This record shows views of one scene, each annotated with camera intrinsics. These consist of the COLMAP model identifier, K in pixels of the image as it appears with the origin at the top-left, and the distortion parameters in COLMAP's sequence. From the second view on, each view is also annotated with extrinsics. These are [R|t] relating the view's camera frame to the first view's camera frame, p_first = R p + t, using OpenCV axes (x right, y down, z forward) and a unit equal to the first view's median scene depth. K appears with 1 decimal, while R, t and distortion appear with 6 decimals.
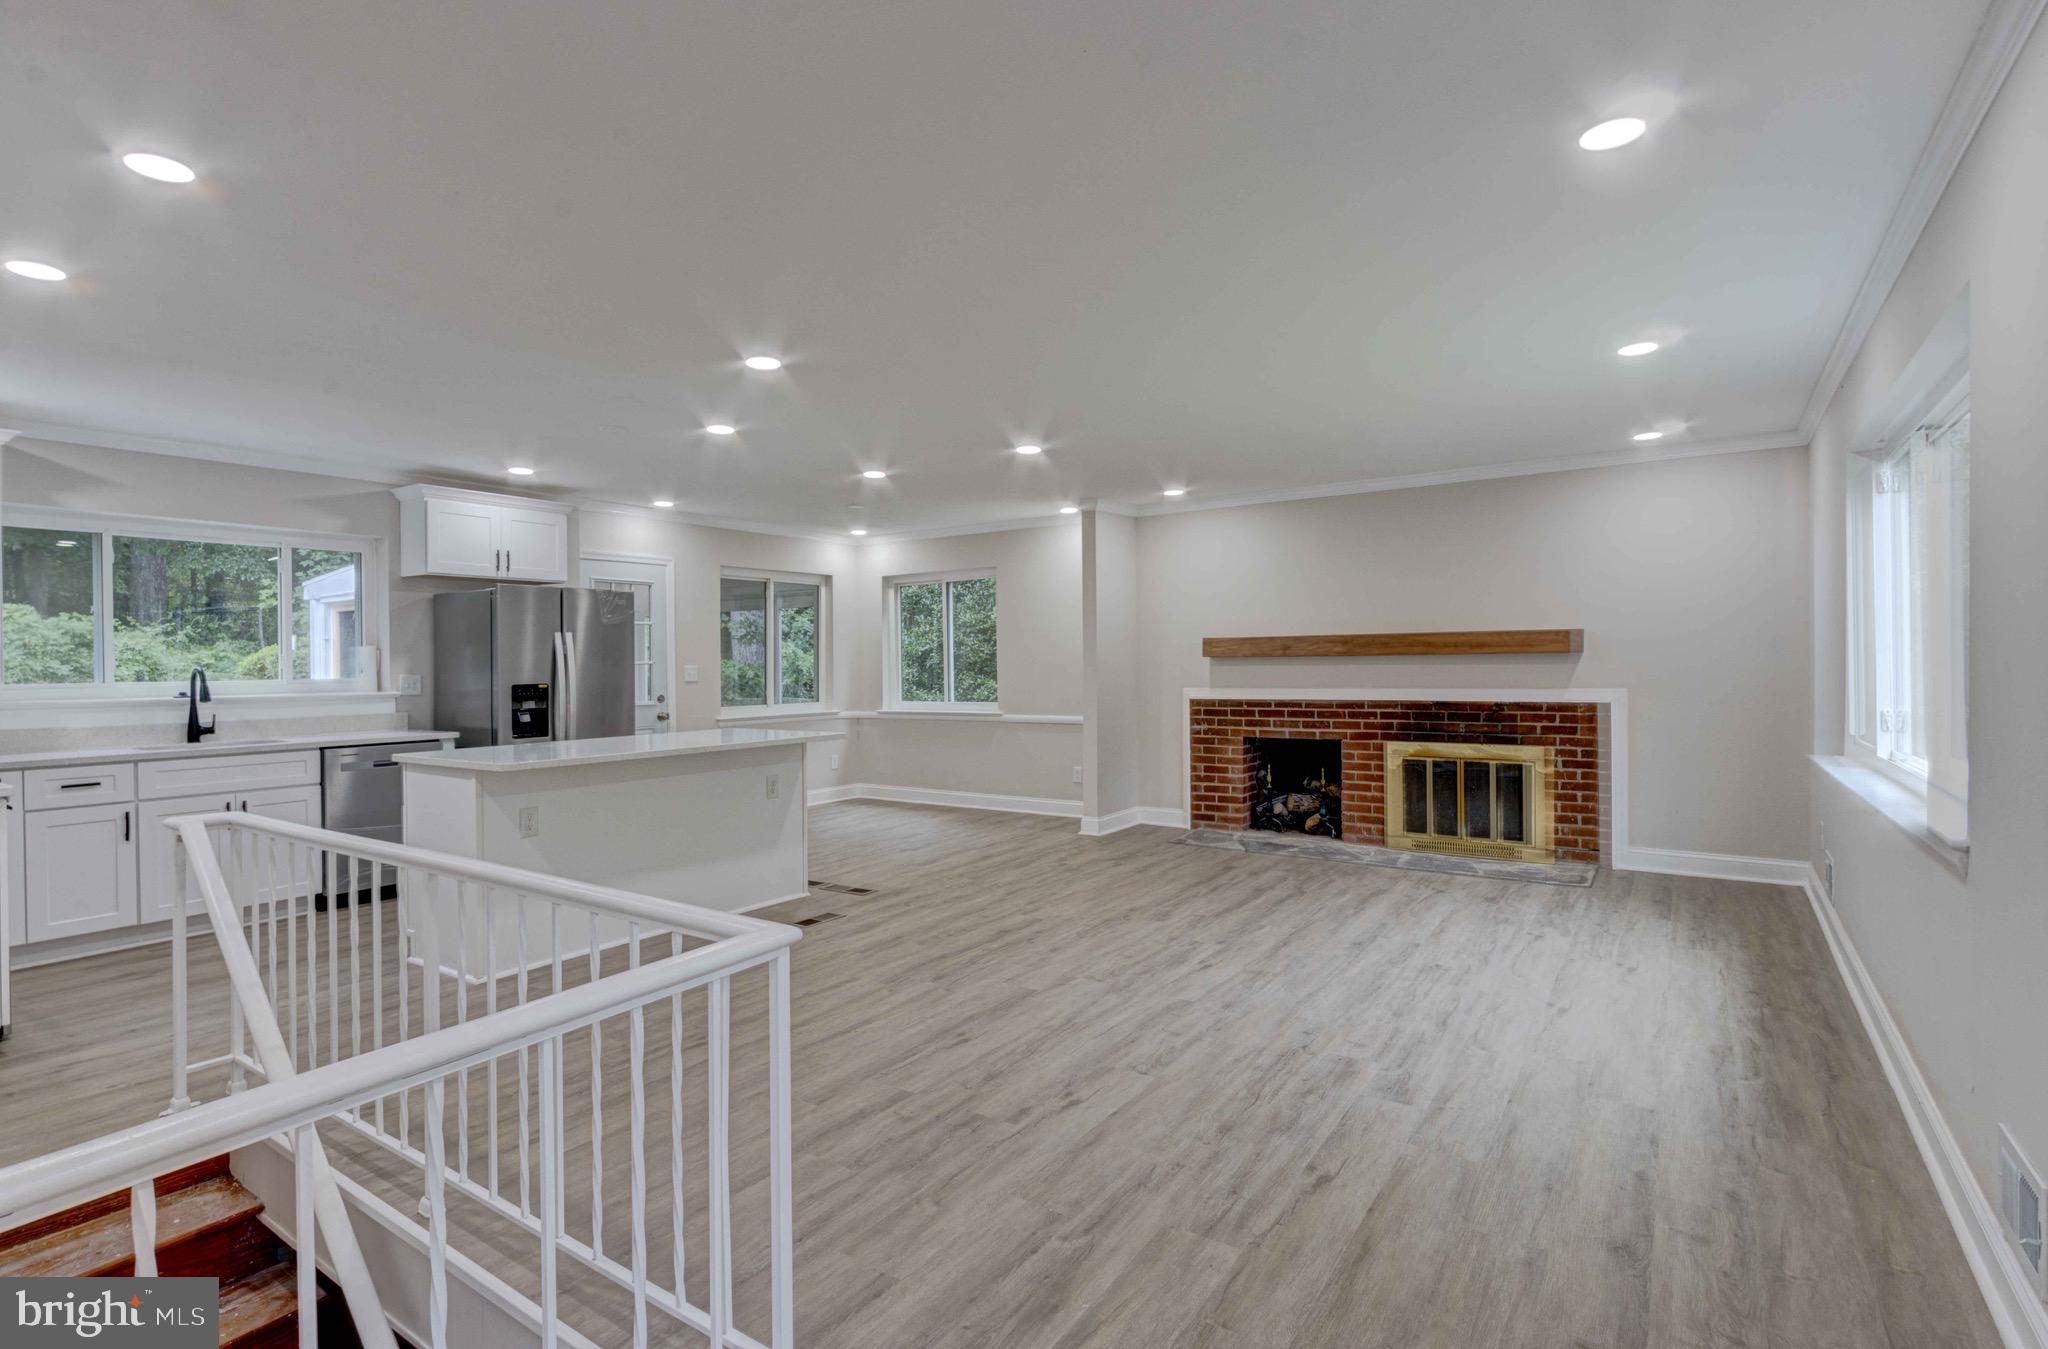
lens RADIAL K [[984.6, 0, 981.8], [0, 984.6, 676.0], [0, 0, 1]] dist [-0.010844, -0.001659]
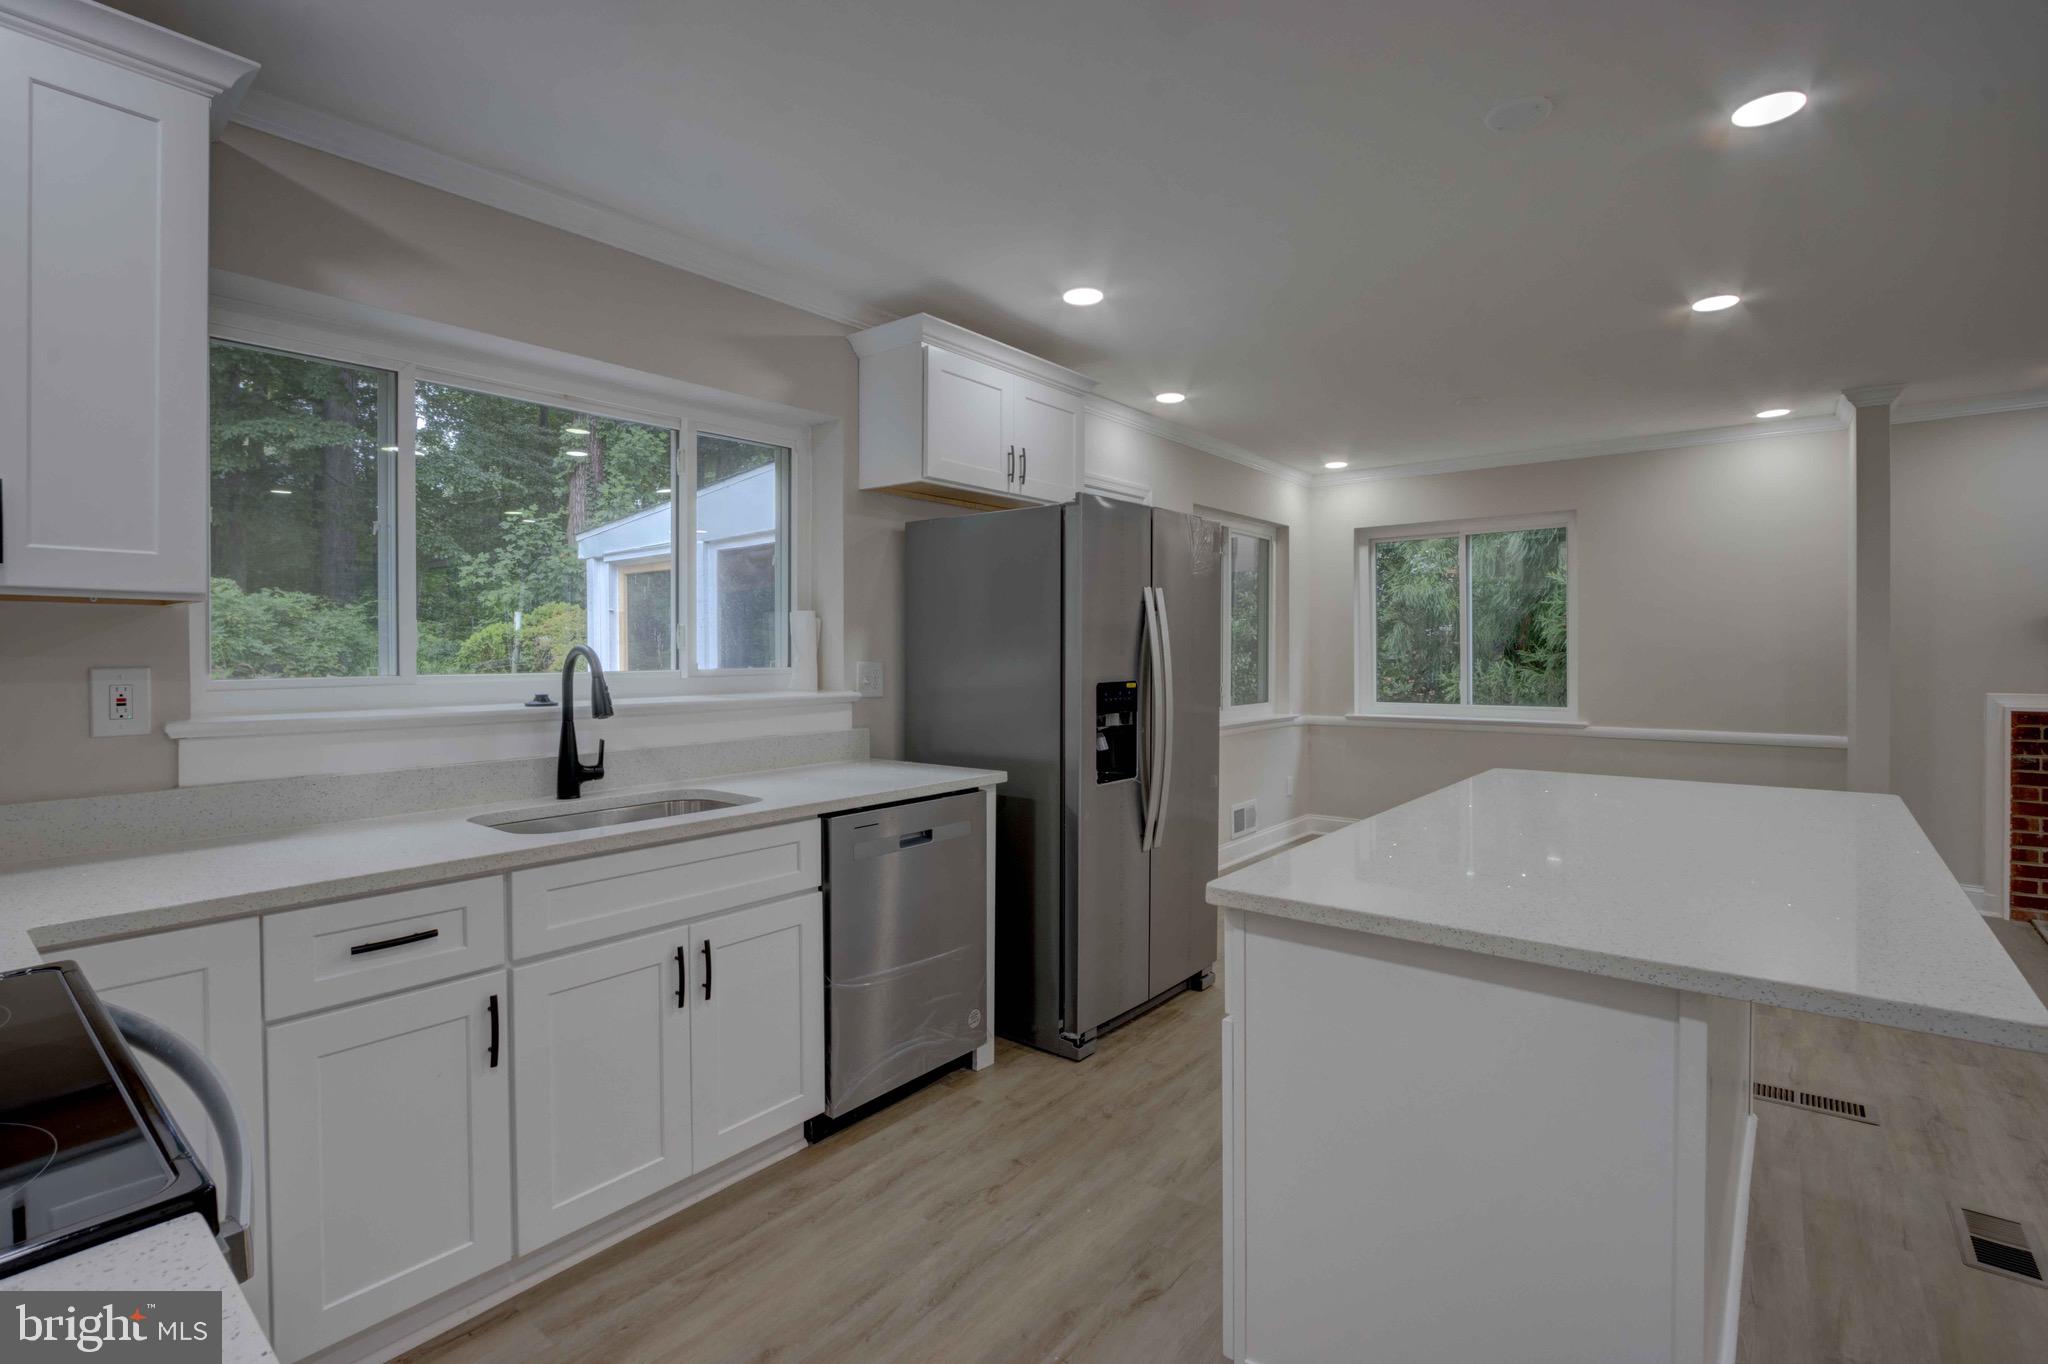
lens RADIAL K [[941.8, 0, 1009.4], [0, 941.8, 664.6], [0, 0, 1]] dist [-0.015370, 0.000500]
pose [[0.997162, 0.009105, -0.074738, -0.587860], [-0.008971, 0.999958, 0.002122, -0.002446], [0.074754, -0.001445, 0.997201, 0.580990]]
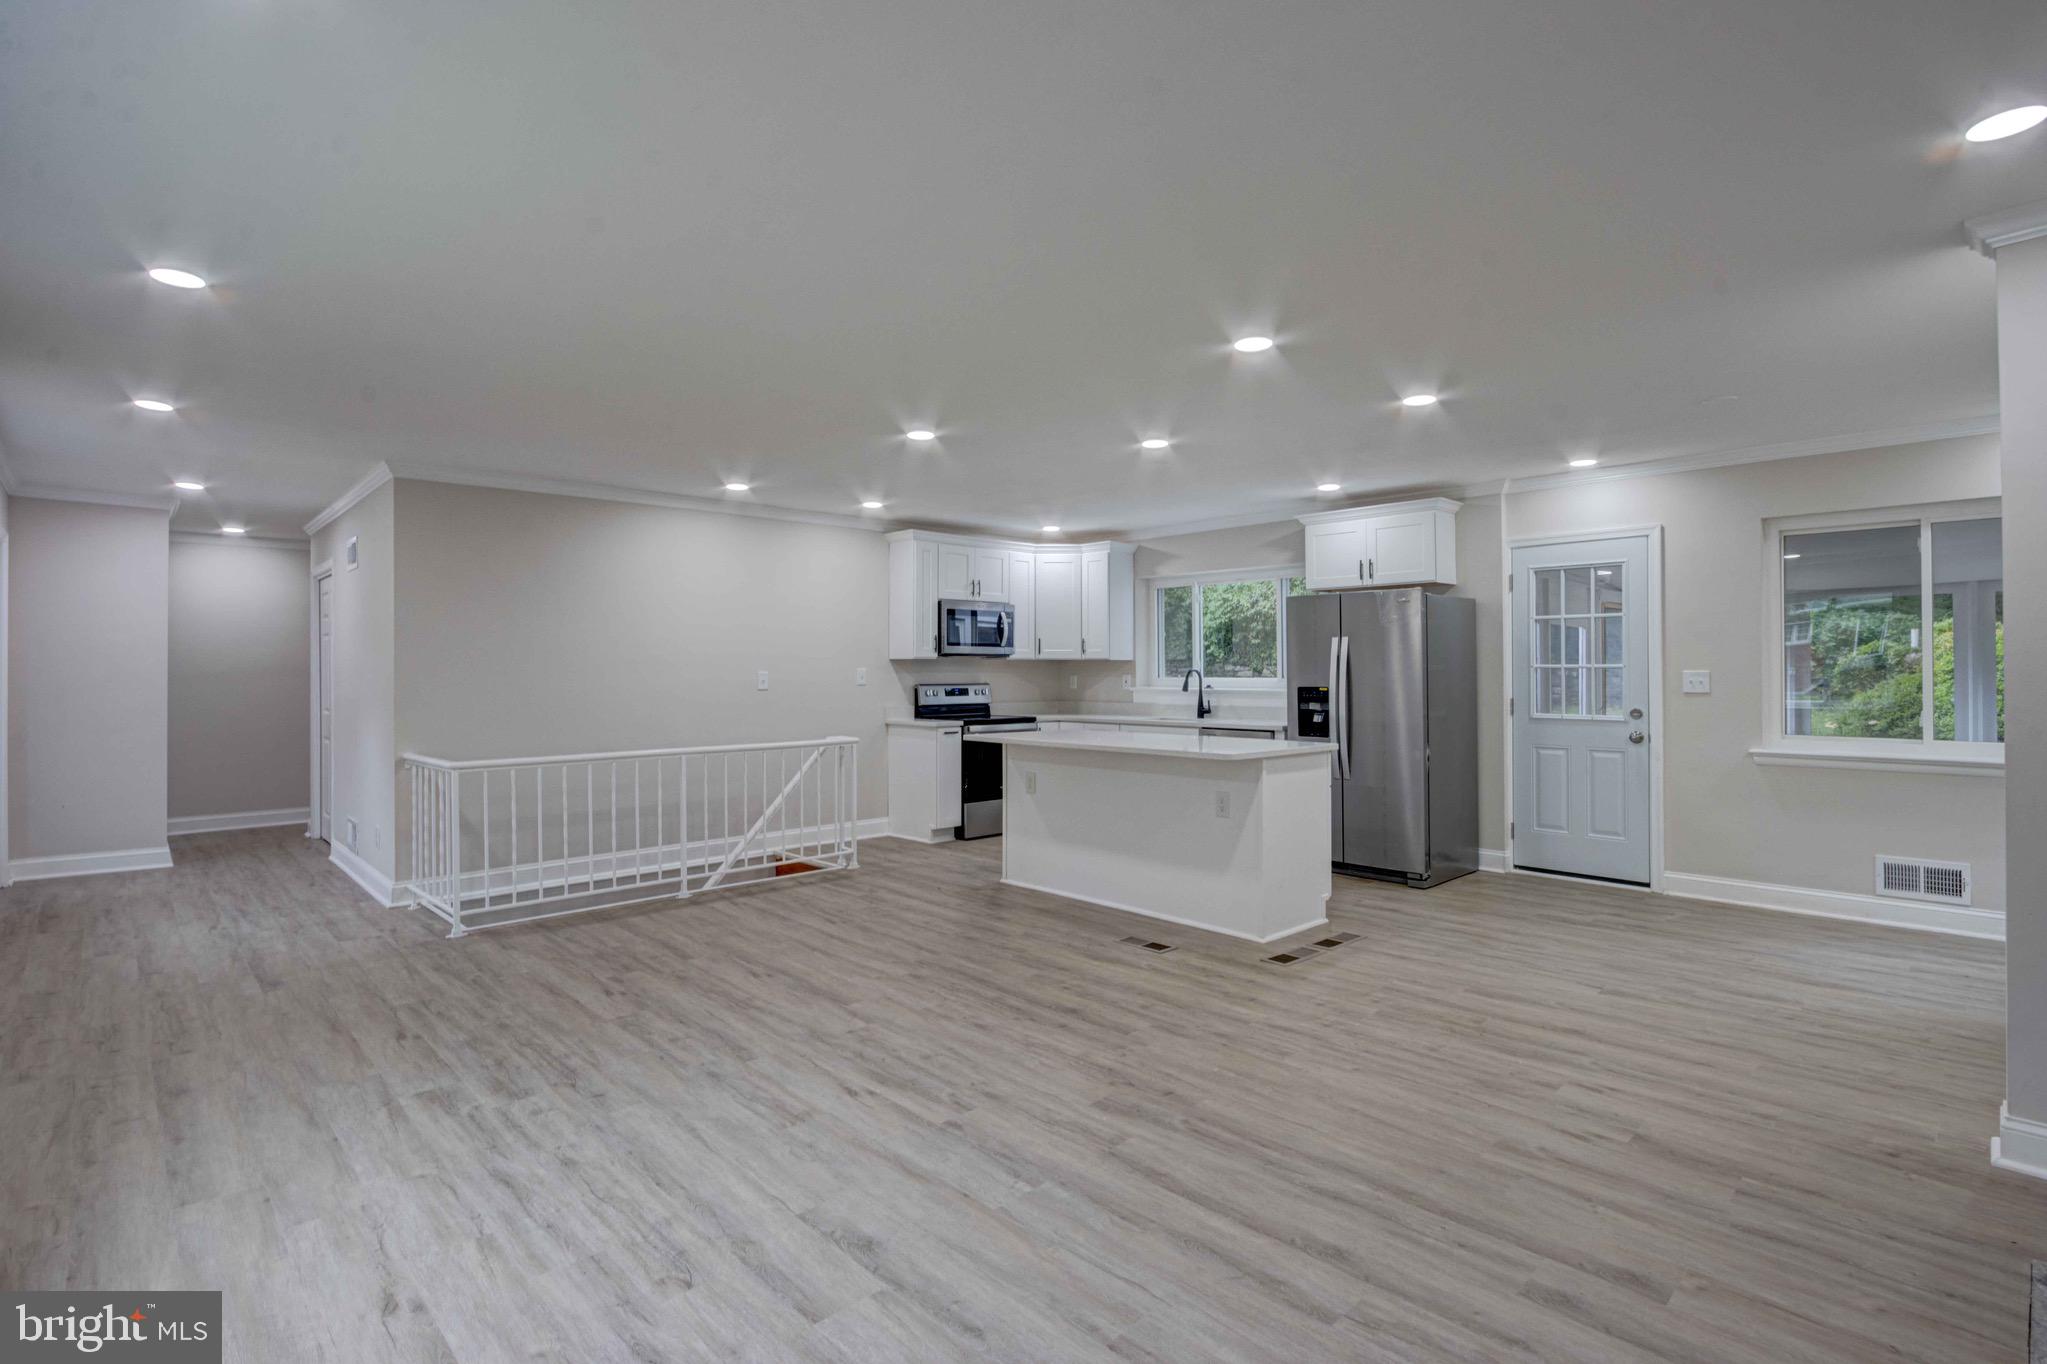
lens RADIAL K [[984.1, 0, 1025.0], [0, 984.1, 665.6], [0, 0, 1]] dist [-0.010844, -0.001659]
pose [[-0.186183, 0.008999, -0.982474, 0.800040], [-0.006553, 0.999924, 0.010400, -0.029501], [0.982493, 0.008374, -0.186110, 1.089088]]
